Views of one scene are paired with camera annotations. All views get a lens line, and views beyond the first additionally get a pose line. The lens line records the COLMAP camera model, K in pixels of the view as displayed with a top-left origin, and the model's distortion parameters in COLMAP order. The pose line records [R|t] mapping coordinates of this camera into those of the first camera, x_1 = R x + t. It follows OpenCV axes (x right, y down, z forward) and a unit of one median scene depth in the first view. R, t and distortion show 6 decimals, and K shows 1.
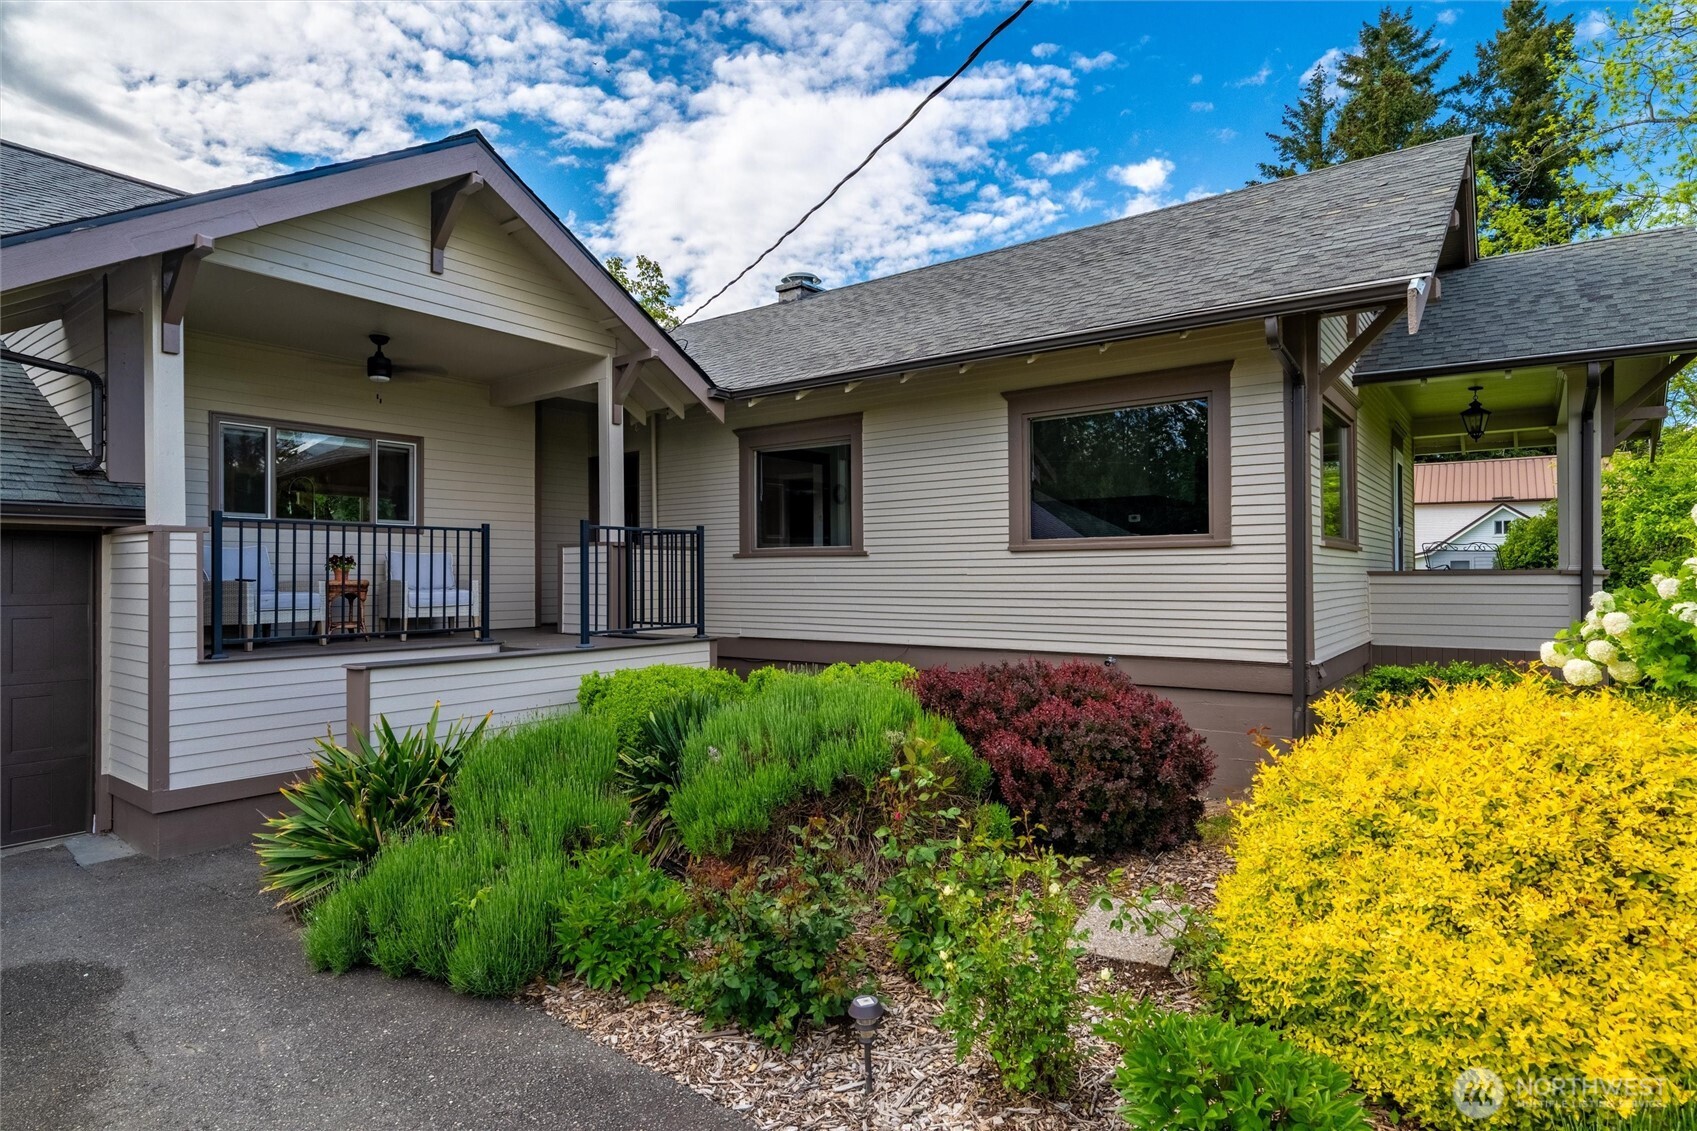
lens RADIAL K [[885.0, 0, 837.8], [0, 885.0, 562.7], [0, 0, 1]] dist [0.022895, 0.000327]
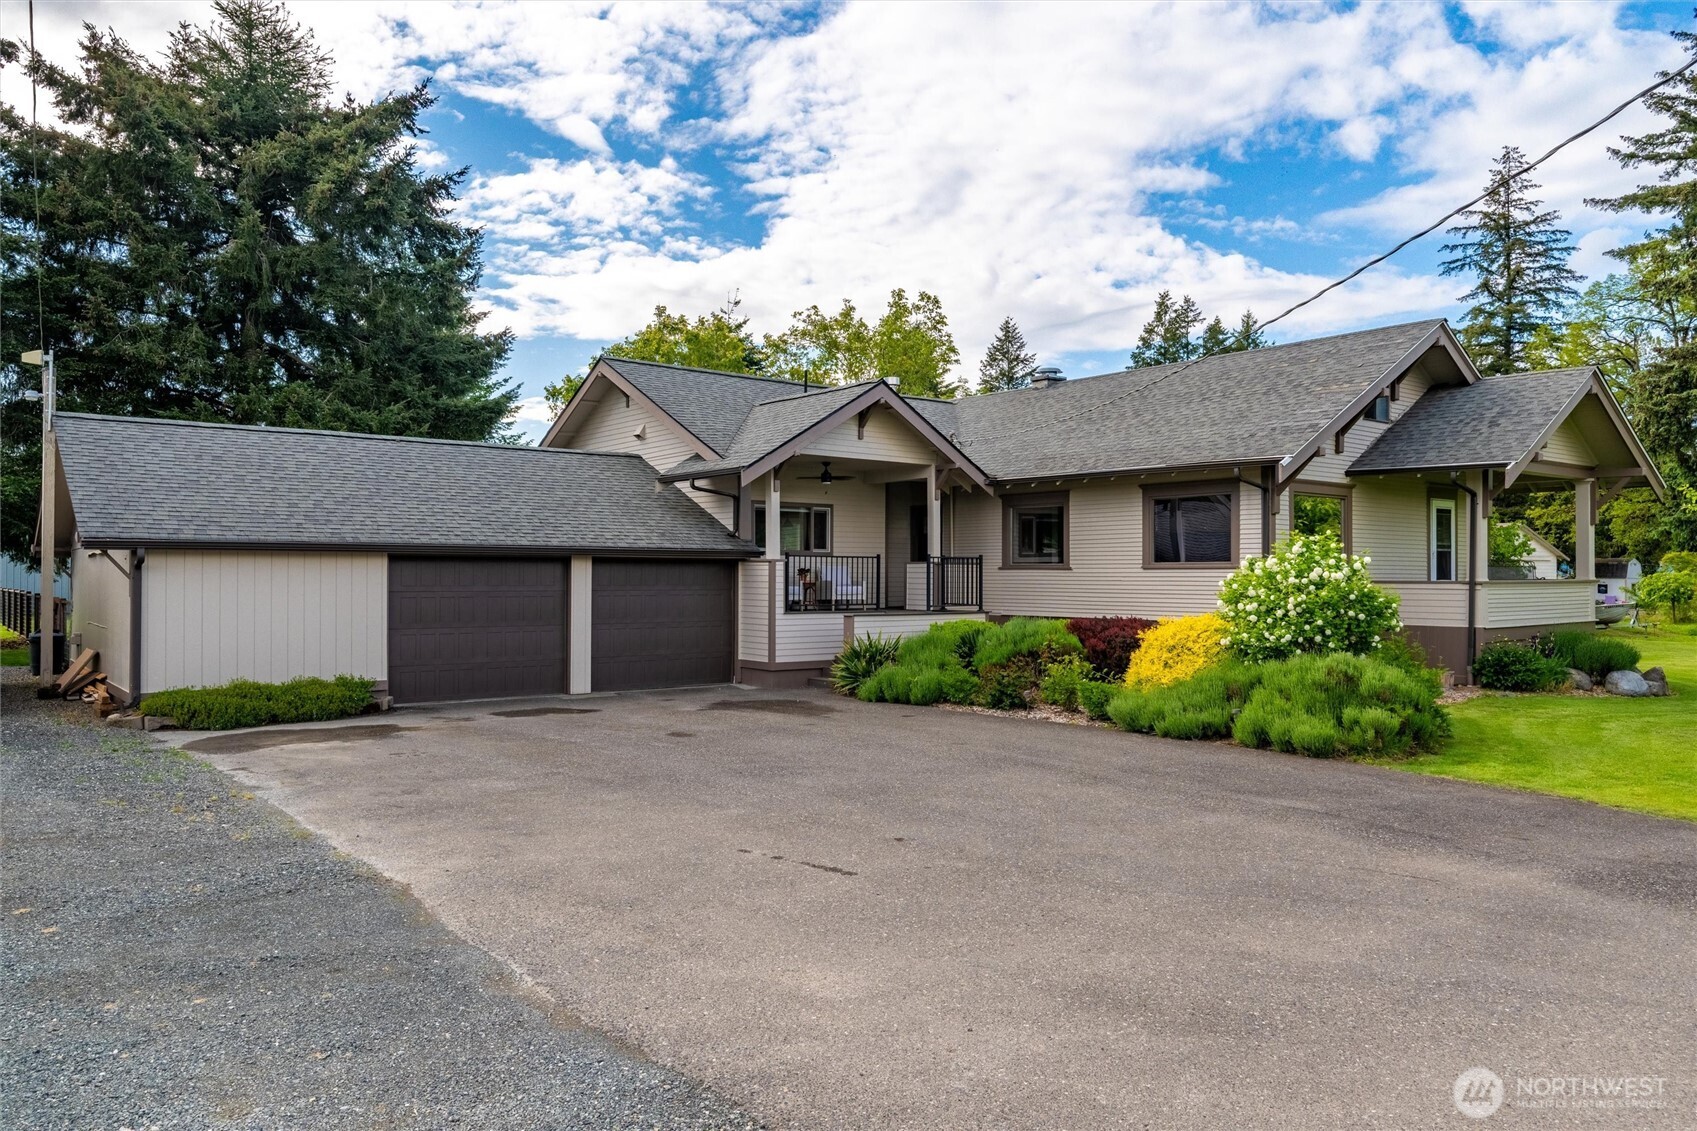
lens RADIAL K [[1162.3, 0, 844.1], [0, 1162.3, 572.7], [0, 0, 1]] dist [0.019348, 0.005409]
pose [[0.967018, 0.007206, -0.254606, 0.218657], [-0.003952, 0.999904, 0.013287, -0.035866], [0.254678, -0.011843, 0.966953, -1.646441]]
